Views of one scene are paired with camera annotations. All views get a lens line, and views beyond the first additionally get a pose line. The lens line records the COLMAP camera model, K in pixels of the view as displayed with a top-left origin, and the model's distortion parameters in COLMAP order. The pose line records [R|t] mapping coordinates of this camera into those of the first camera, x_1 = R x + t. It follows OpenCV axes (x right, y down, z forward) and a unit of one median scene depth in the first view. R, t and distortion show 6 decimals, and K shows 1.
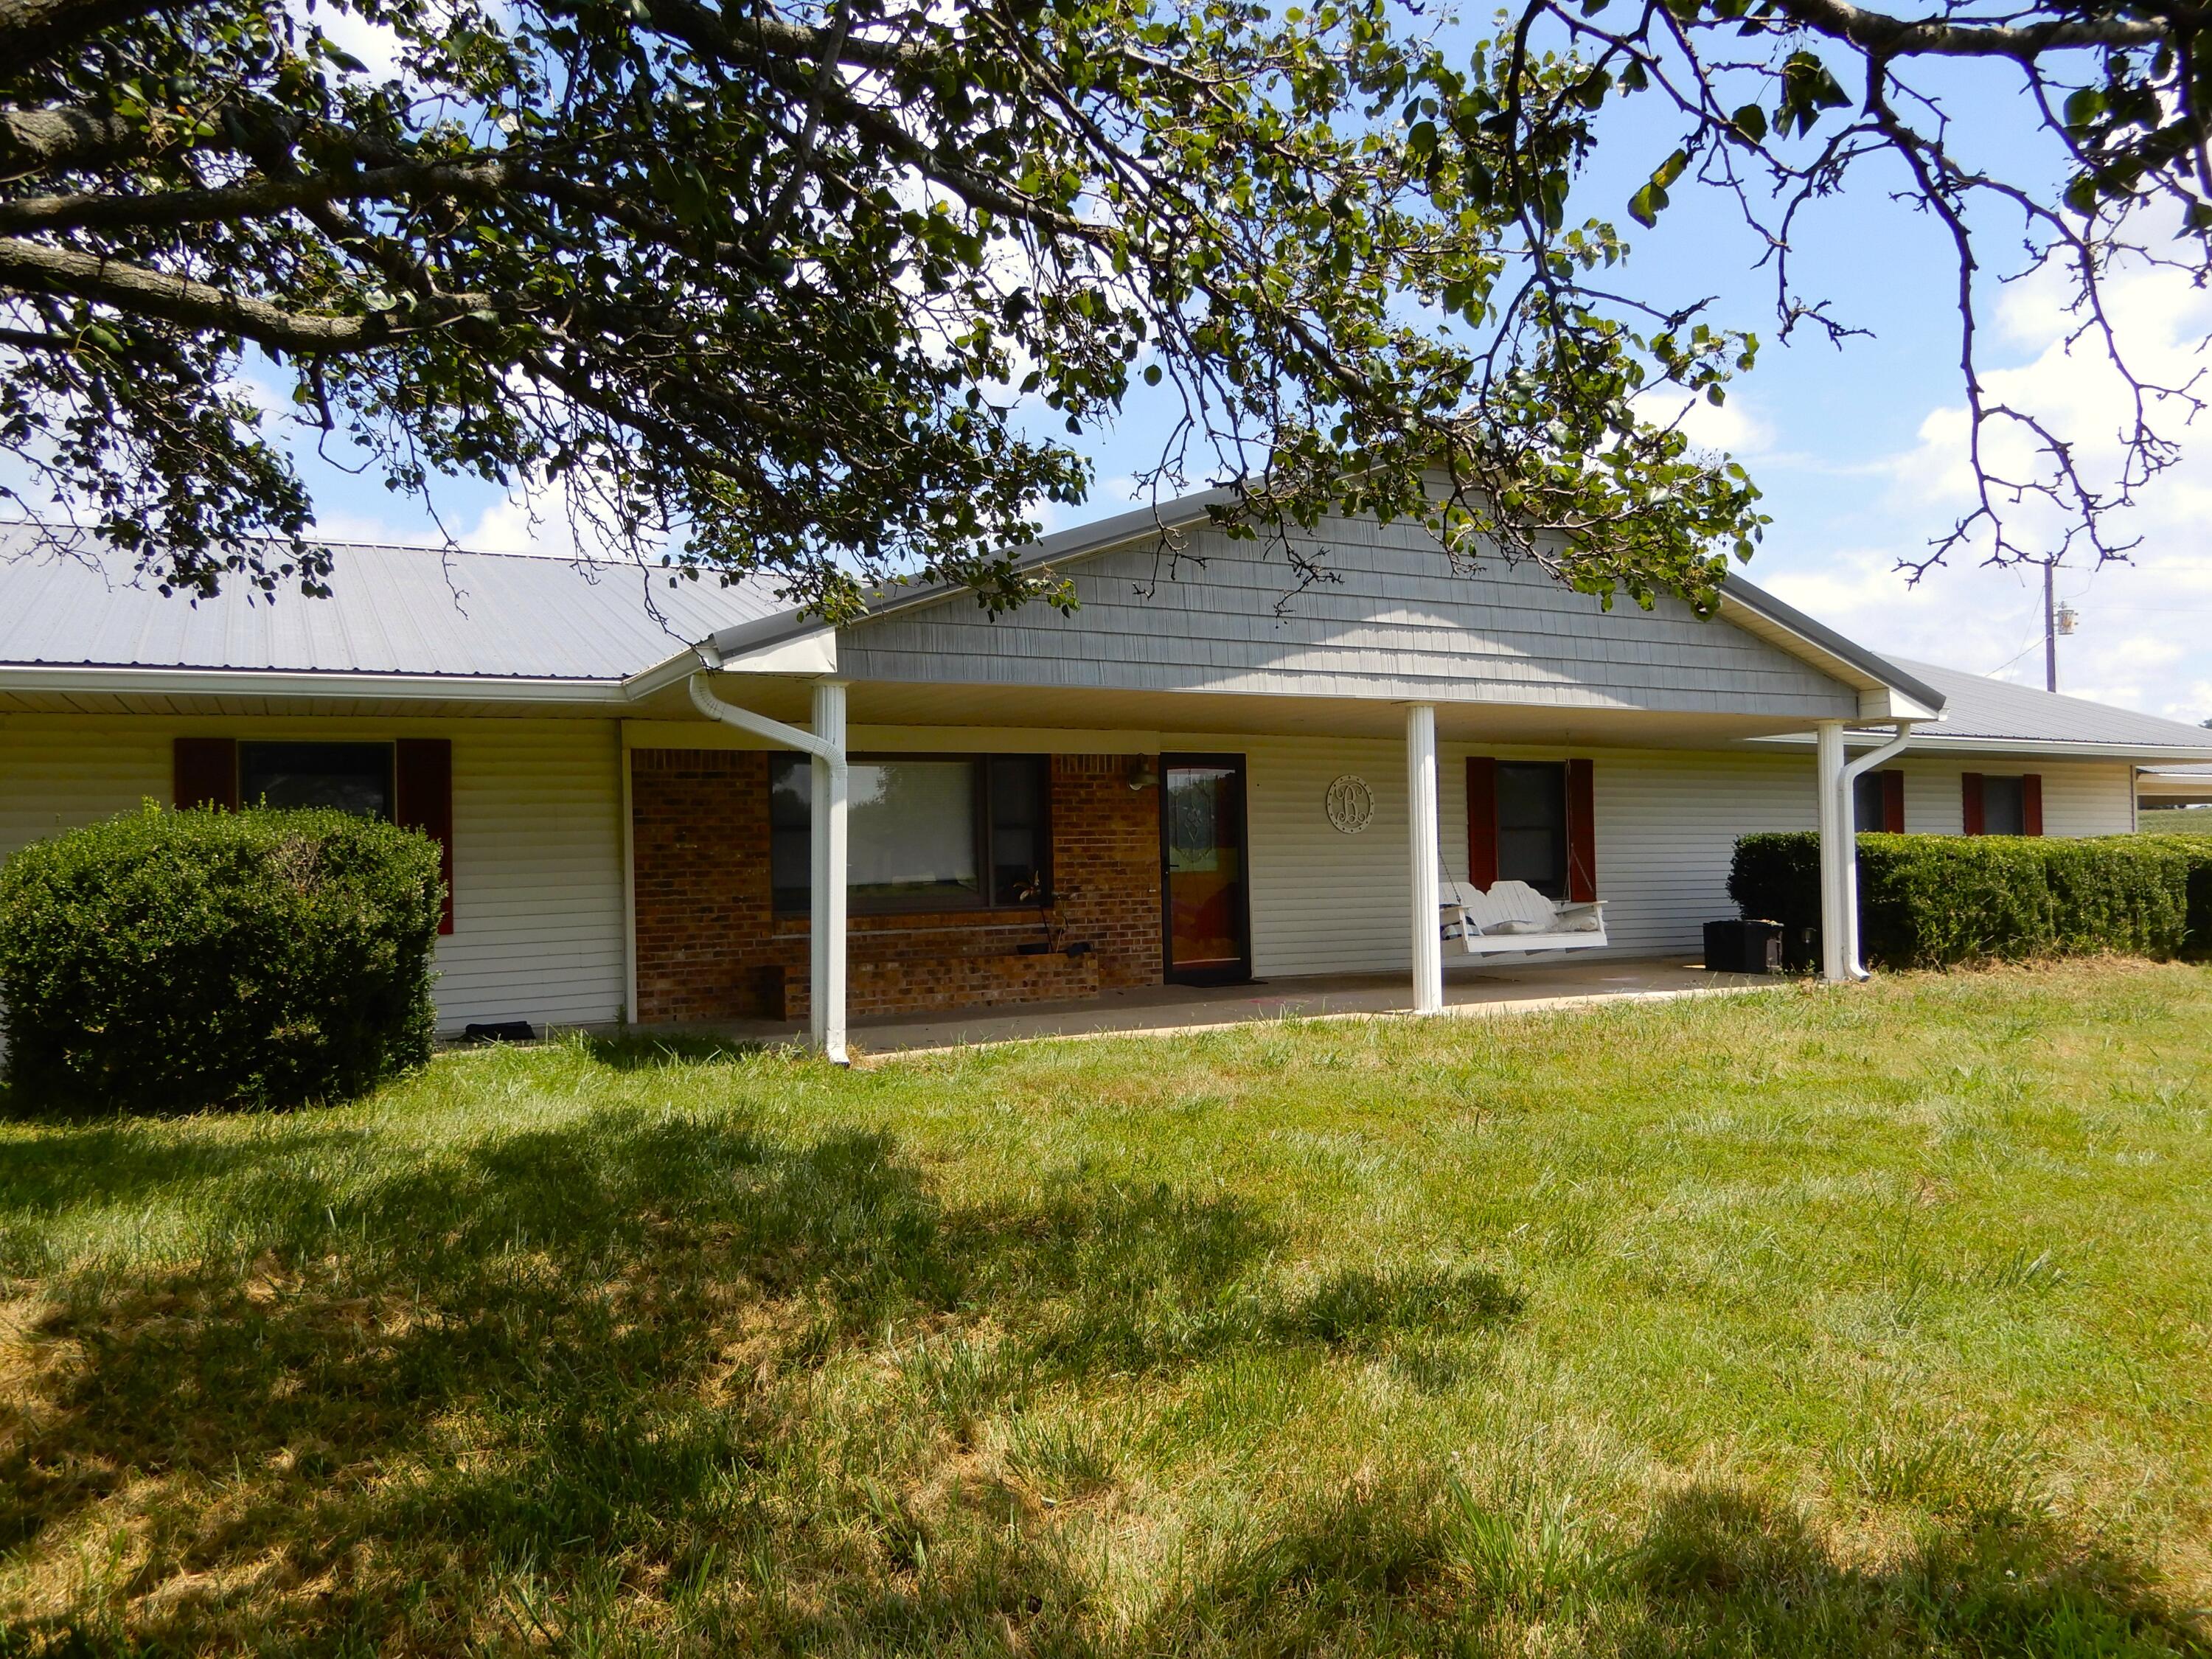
lens RADIAL K [[1576.4, 0, 1107.9], [0, 1576.4, 818.5], [0, 0, 1]] dist [0.044633, -0.031579]
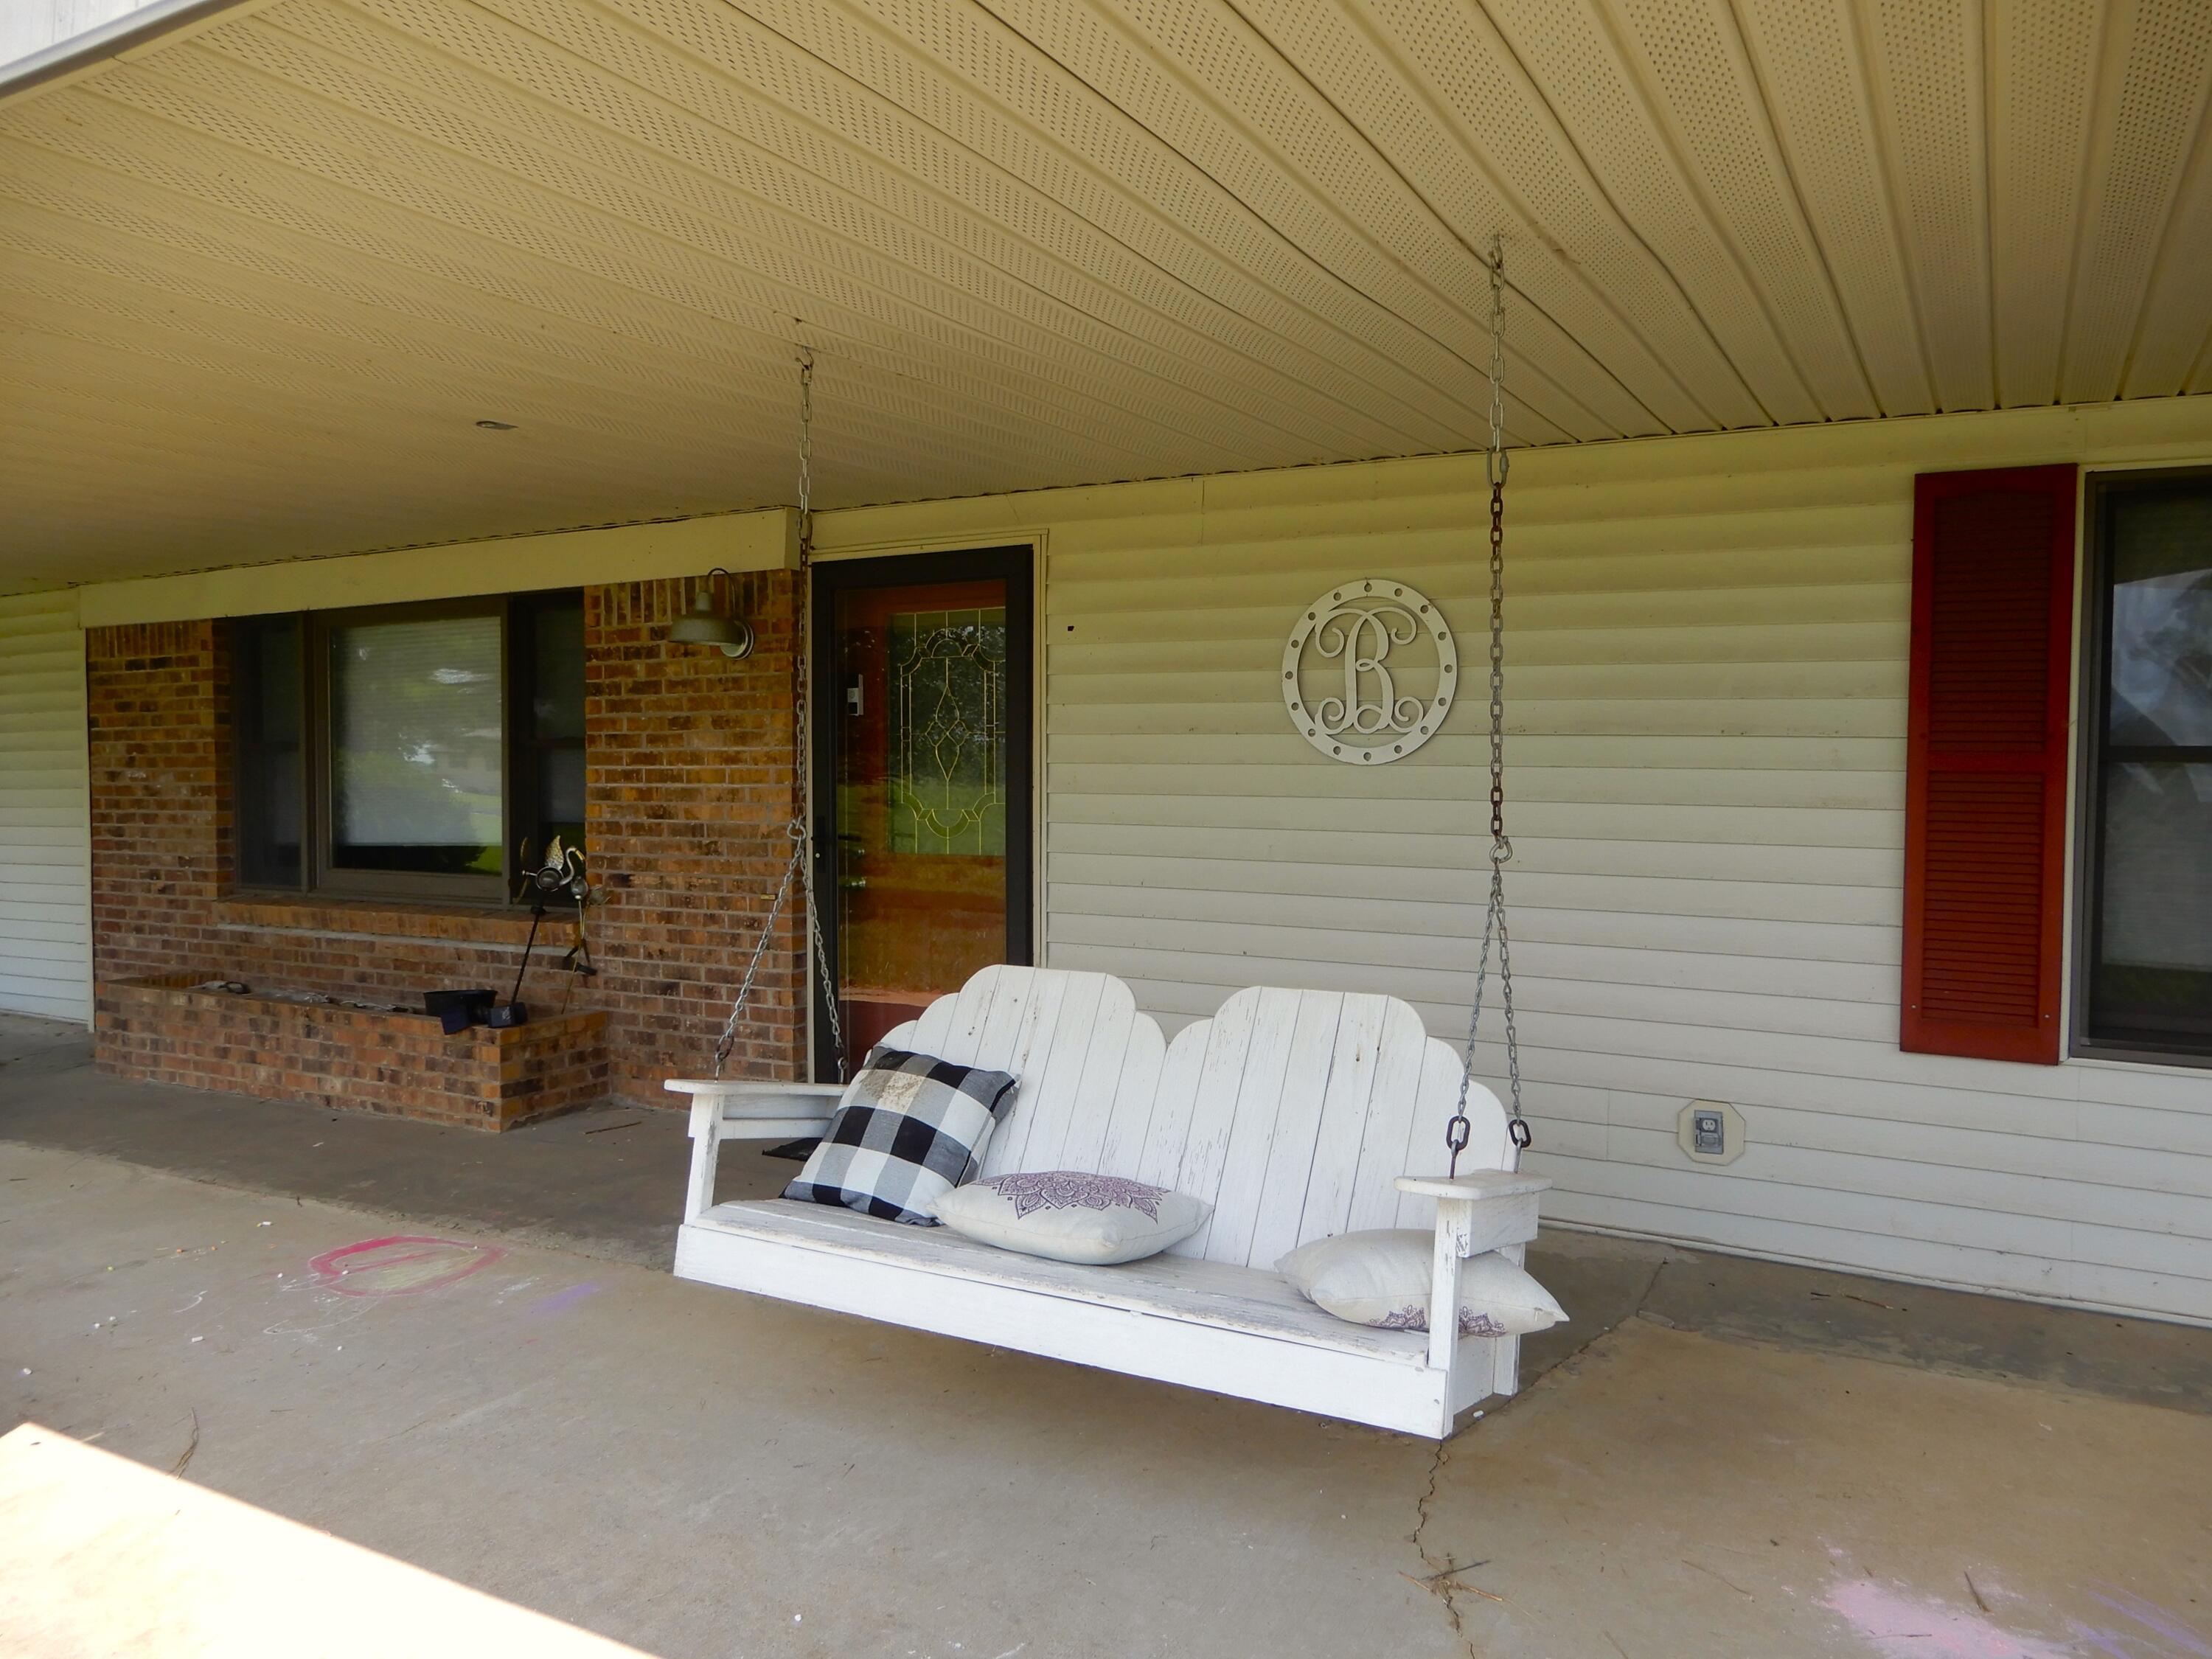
lens RADIAL K [[1576.4, 0, 1107.9], [0, 1576.4, 818.5], [0, 0, 1]] dist [0.044633, -0.031579]
pose [[0.537154, 0.044270, -0.842322, 0.445413], [0.010882, 0.998175, 0.059400, 0.001045], [0.843414, -0.041073, 0.535692, 0.883561]]
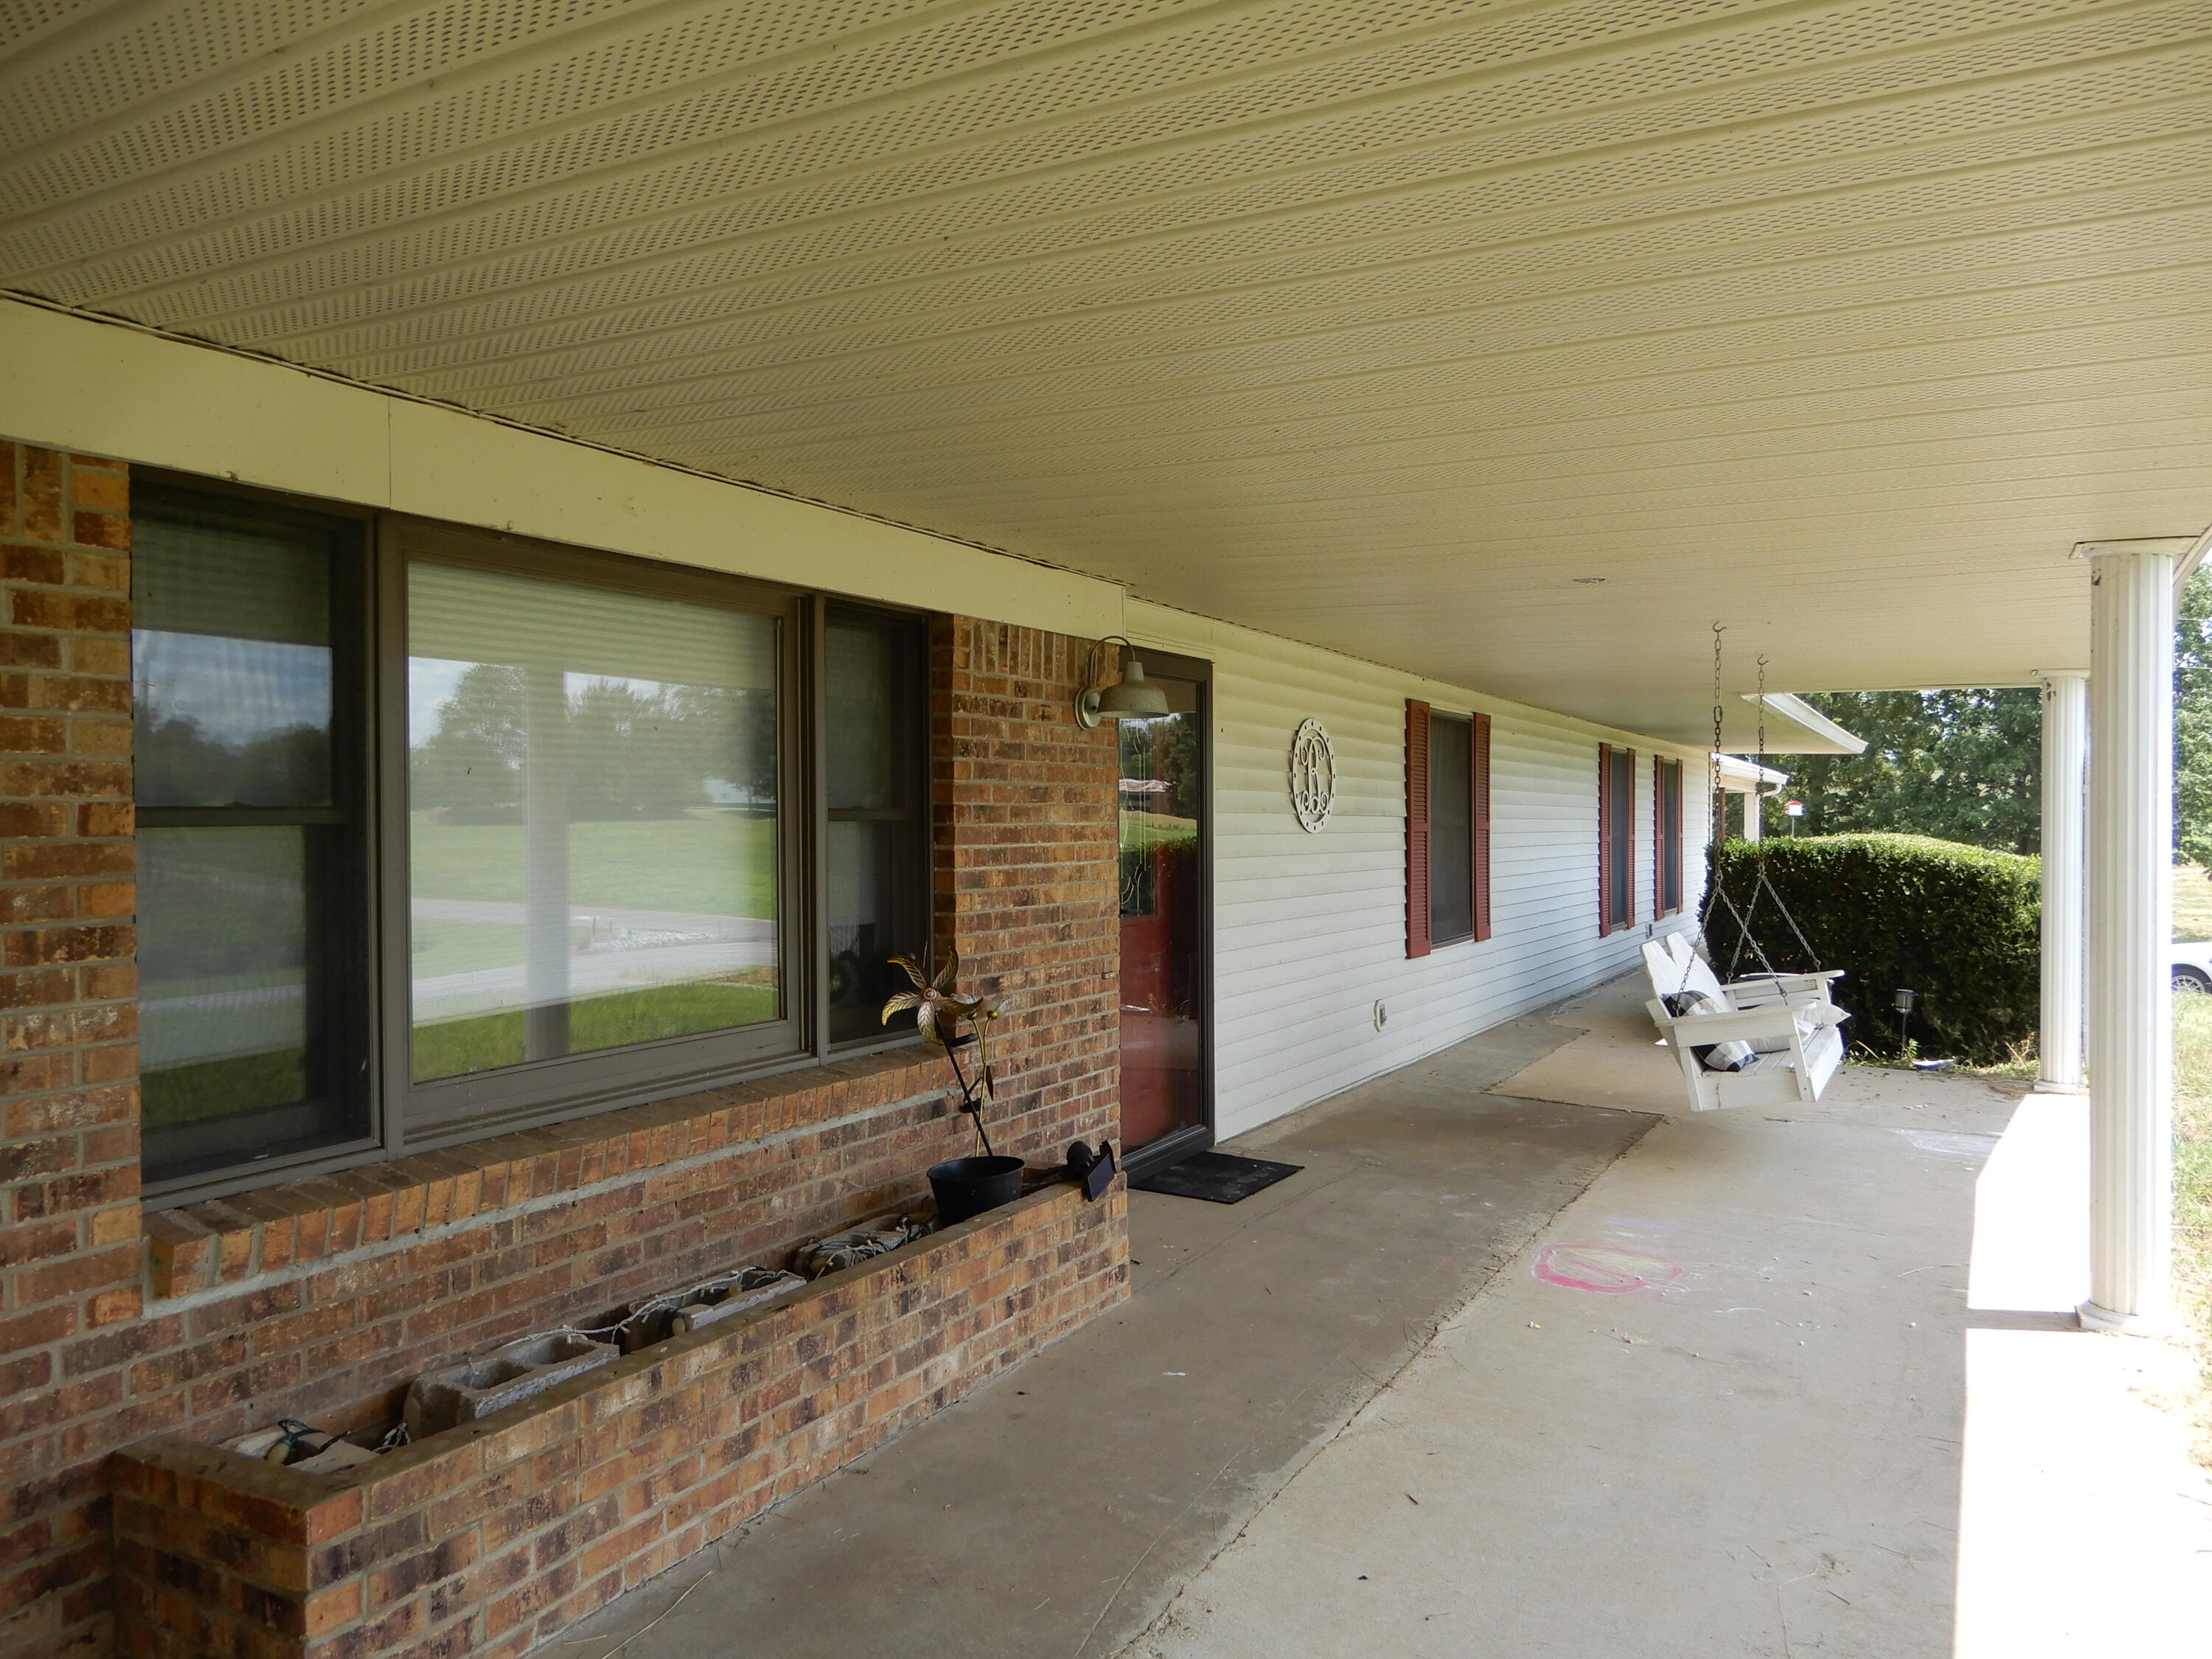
lens RADIAL K [[1576.4, 0, 1107.9], [0, 1576.4, 818.5], [0, 0, 1]] dist [0.044633, -0.031579]
pose [[0.836507, 0.017664, 0.547671, -0.204690], [-0.029848, 0.999465, 0.013355, -0.000418], [-0.547143, -0.027519, 0.836587, 0.682605]]
